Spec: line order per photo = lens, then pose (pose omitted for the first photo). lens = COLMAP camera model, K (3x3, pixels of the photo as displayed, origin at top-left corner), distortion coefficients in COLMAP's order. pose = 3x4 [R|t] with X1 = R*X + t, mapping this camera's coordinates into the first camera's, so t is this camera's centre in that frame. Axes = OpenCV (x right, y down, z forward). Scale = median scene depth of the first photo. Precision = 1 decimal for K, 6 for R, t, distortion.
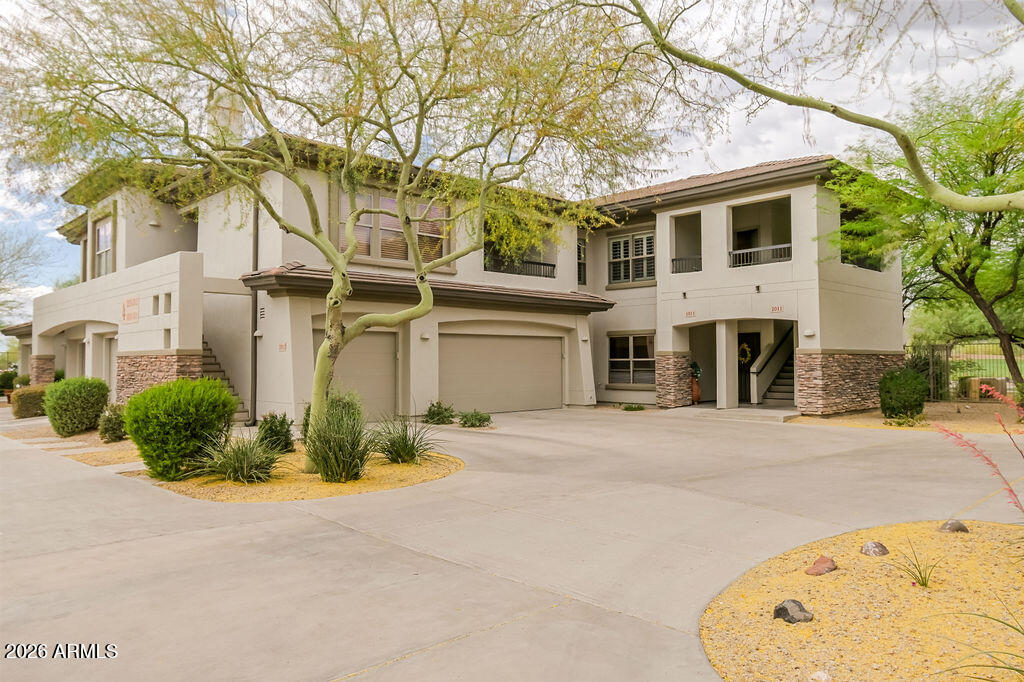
lens RADIAL K [[709.3, 0, 511.4], [0, 709.3, 342.6], [0, 0, 1]] dist [-0.010461, -0.005030]
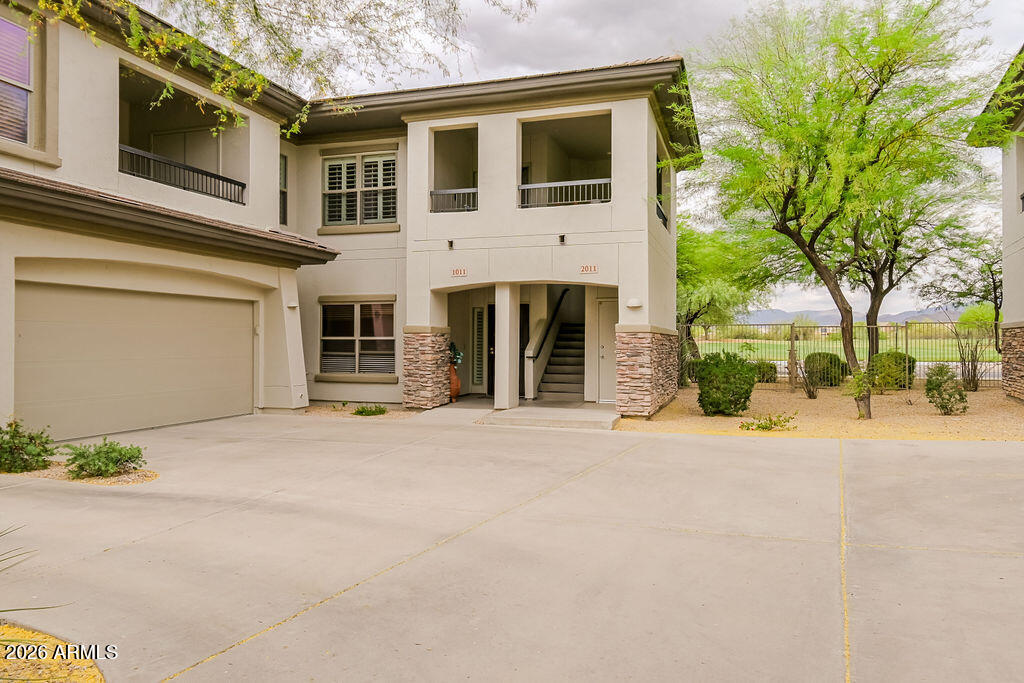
lens RADIAL K [[709.3, 0, 515.1], [0, 709.3, 337.6], [0, 0, 1]] dist [-0.010461, -0.005030]
pose [[0.874308, 0.010933, 0.485248, -0.031092], [-0.020733, 0.999675, 0.014833, 0.010600], [-0.484928, -0.023029, 0.874251, 0.343082]]
